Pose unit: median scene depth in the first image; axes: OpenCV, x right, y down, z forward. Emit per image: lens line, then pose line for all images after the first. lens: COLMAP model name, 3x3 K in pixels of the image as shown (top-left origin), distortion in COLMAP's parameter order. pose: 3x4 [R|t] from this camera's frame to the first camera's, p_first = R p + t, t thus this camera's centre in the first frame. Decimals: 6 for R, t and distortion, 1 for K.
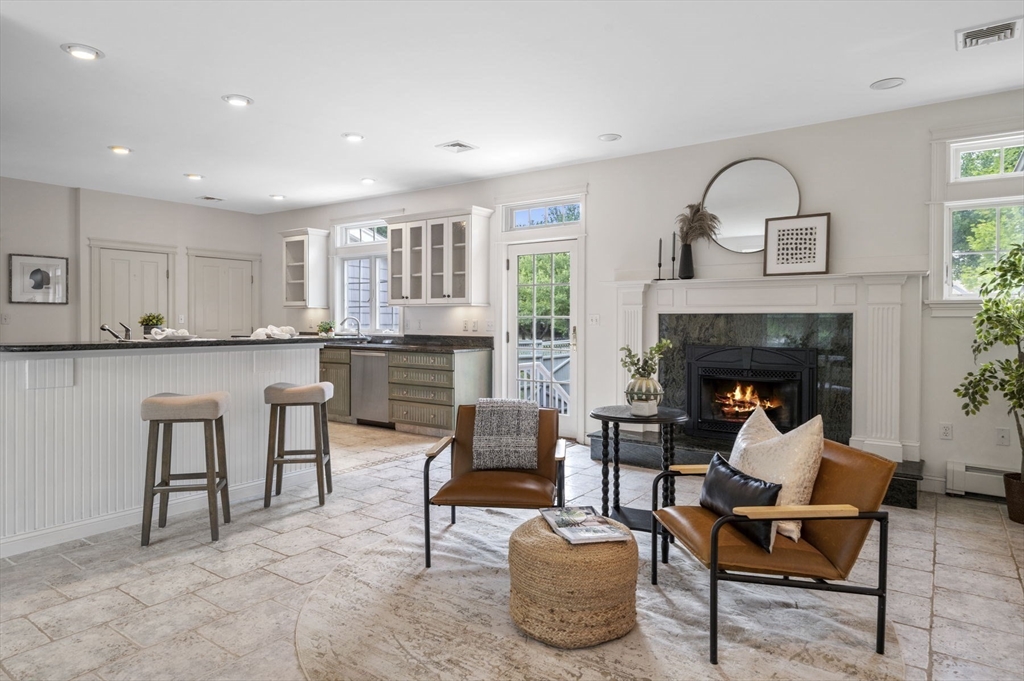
lens RADIAL K [[598.7, 0, 507.0], [0, 598.7, 323.0], [0, 0, 1]] dist [-0.003281, 0.000439]
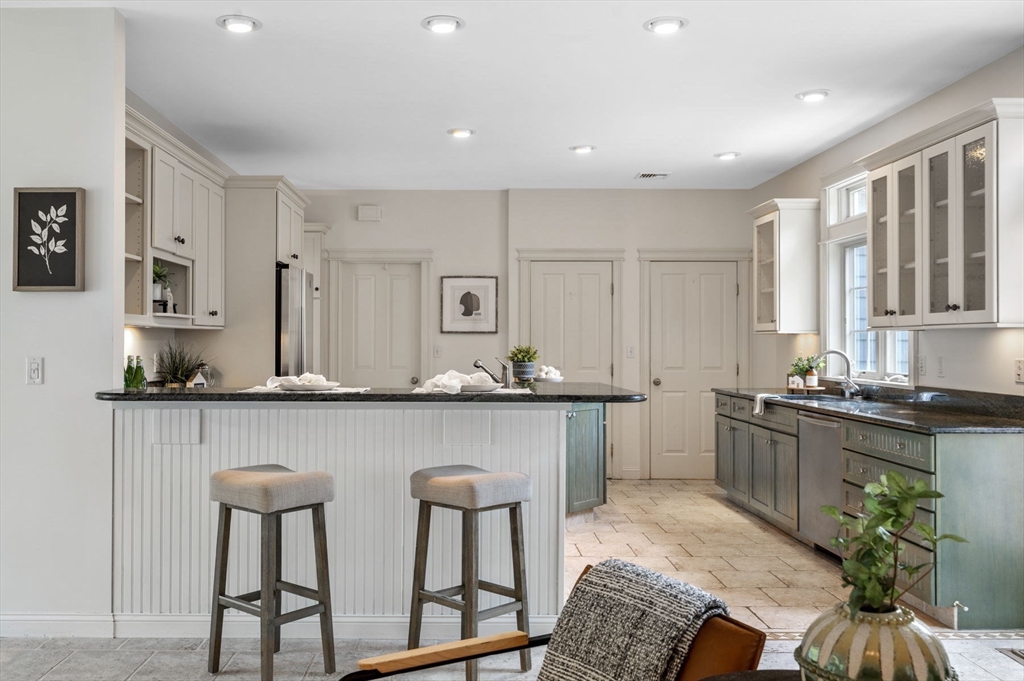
lens RADIAL K [[859.0, 0, 483.7], [0, 859.0, 338.2], [0, 0, 1]] dist [-0.018839, -0.002726]
pose [[0.591392, -0.007058, -0.806354, 0.227484], [-0.003546, 0.999929, -0.011353, -0.013096], [0.806377, 0.009573, 0.591325, 0.338915]]
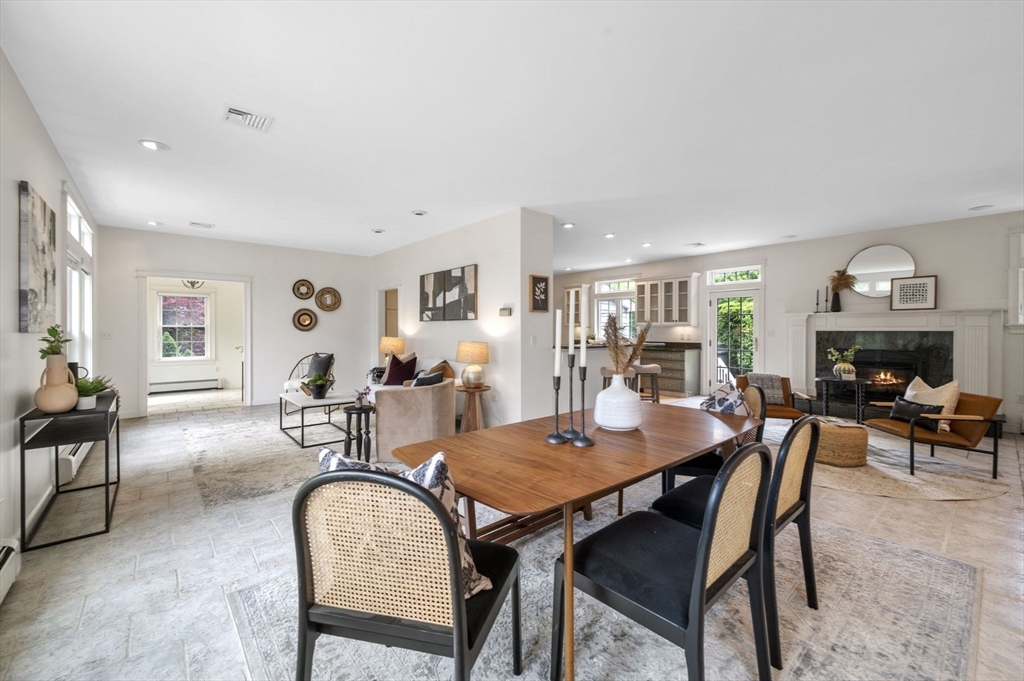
lens RADIAL K [[409.3, 0, 516.0], [0, 409.3, 330.5], [0, 0, 1]] dist [0.002212, 0.000771]
pose [[0.972115, -0.002507, -0.234490, -0.297569], [0.001753, 0.999993, -0.003425, -0.012252], [0.234497, 0.002918, 0.972112, -0.366999]]
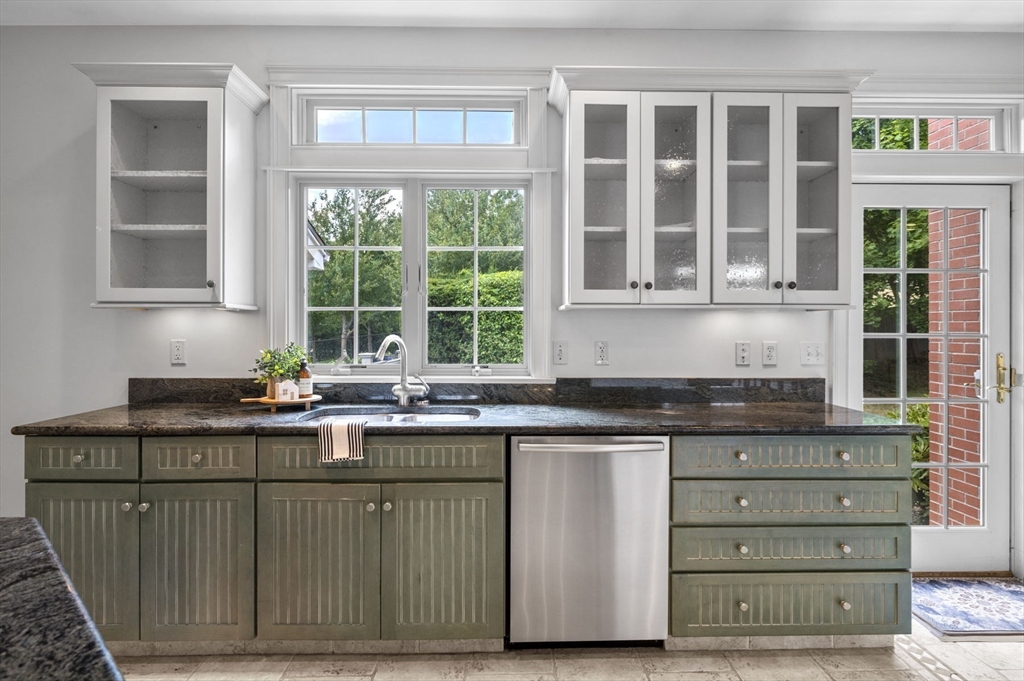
lens RADIAL K [[628.4, 0, 528.2], [0, 628.4, 317.7], [0, 0, 1]] dist [0.002065, -0.001021]
pose [[0.807899, -0.003817, 0.589308, -0.514894], [0.005036, 0.999987, -0.000428, -0.025104], [-0.589299, 0.003314, 0.807908, 0.793049]]
